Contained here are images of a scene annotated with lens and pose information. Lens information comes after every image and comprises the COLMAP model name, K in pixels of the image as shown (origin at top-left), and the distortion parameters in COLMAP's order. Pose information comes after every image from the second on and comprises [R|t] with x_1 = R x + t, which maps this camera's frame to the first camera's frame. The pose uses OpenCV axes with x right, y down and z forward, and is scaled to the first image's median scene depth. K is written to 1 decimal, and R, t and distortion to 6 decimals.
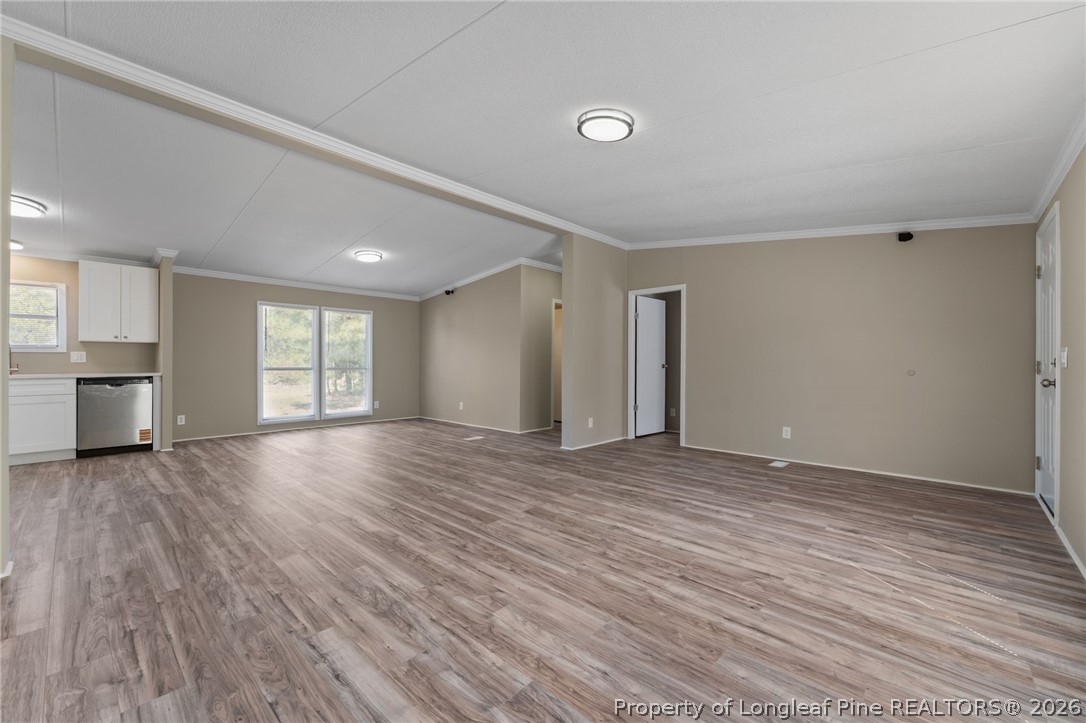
lens RADIAL K [[438.0, 0, 549.1], [0, 438.0, 363.8], [0, 0, 1]] dist [0.002966, -0.000639]
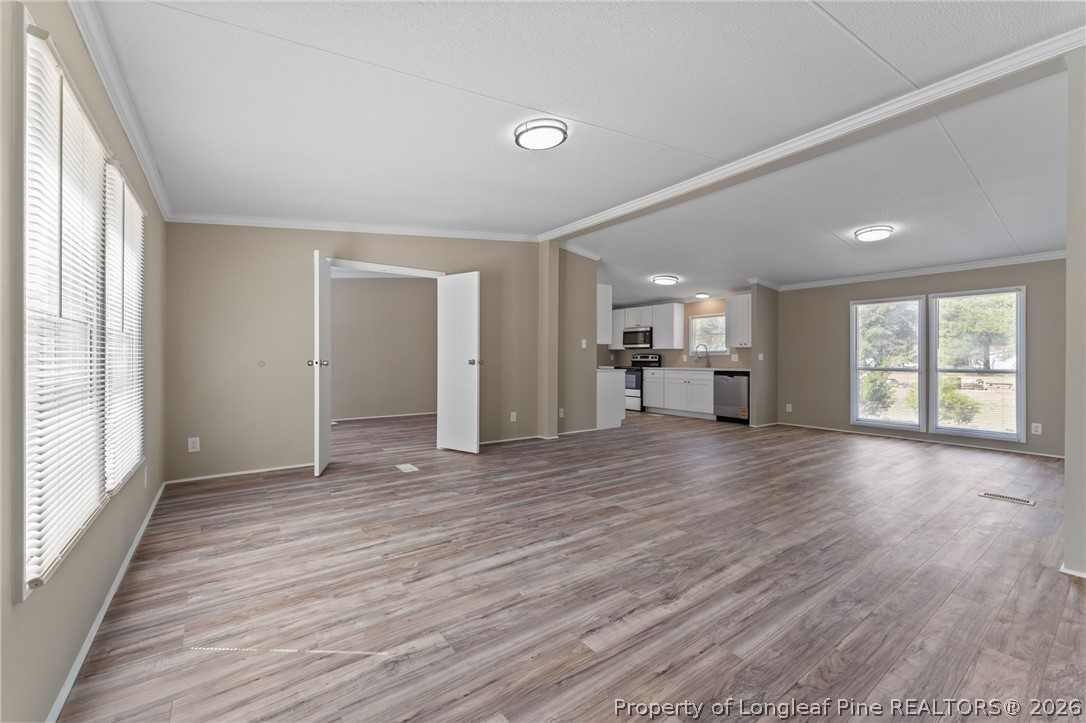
lens RADIAL K [[438.0, 0, 536.4], [0, 438.0, 359.5], [0, 0, 1]] dist [0.002966, -0.000639]
pose [[-0.204091, -0.003270, -0.978946, 0.909983], [-0.010601, 0.999943, -0.001130, -0.001001], [0.978894, 0.010147, -0.204115, 0.948820]]
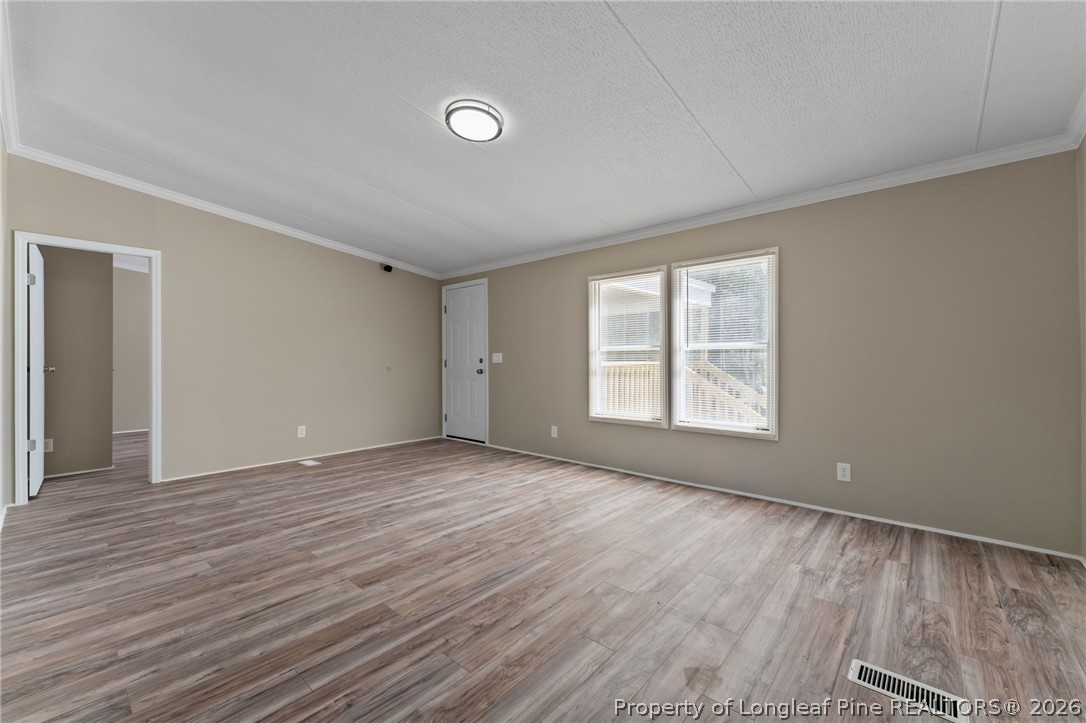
lens RADIAL K [[438.0, 0, 534.5], [0, 438.0, 357.3], [0, 0, 1]] dist [0.002966, -0.000639]
pose [[-0.006422, 0.003291, 0.999974, -0.672247], [0.007665, 0.999965, -0.003242, -0.007078], [-0.999950, 0.007644, -0.006447, 0.686490]]
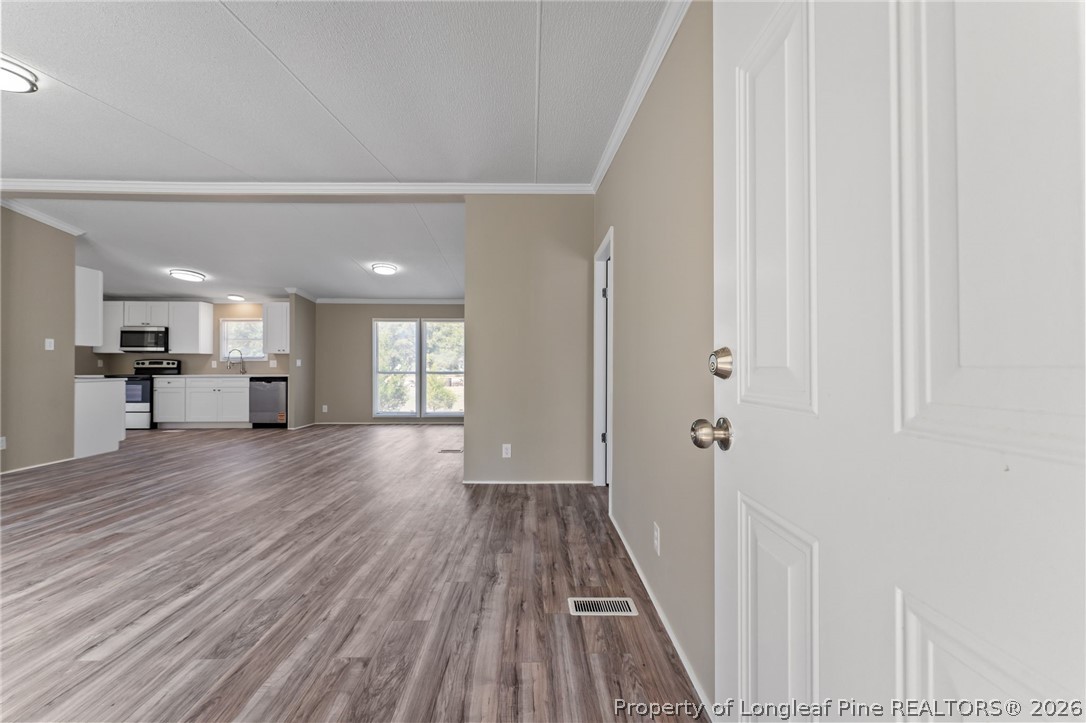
lens RADIAL K [[438.0, 0, 545.2], [0, 438.0, 360.1], [0, 0, 1]] dist [0.002966, -0.000639]
pose [[0.692635, -0.013495, -0.721162, 1.108892], [-0.000501, 0.999816, -0.019191, 0.001365], [0.721288, 0.013654, 0.692500, 0.932060]]
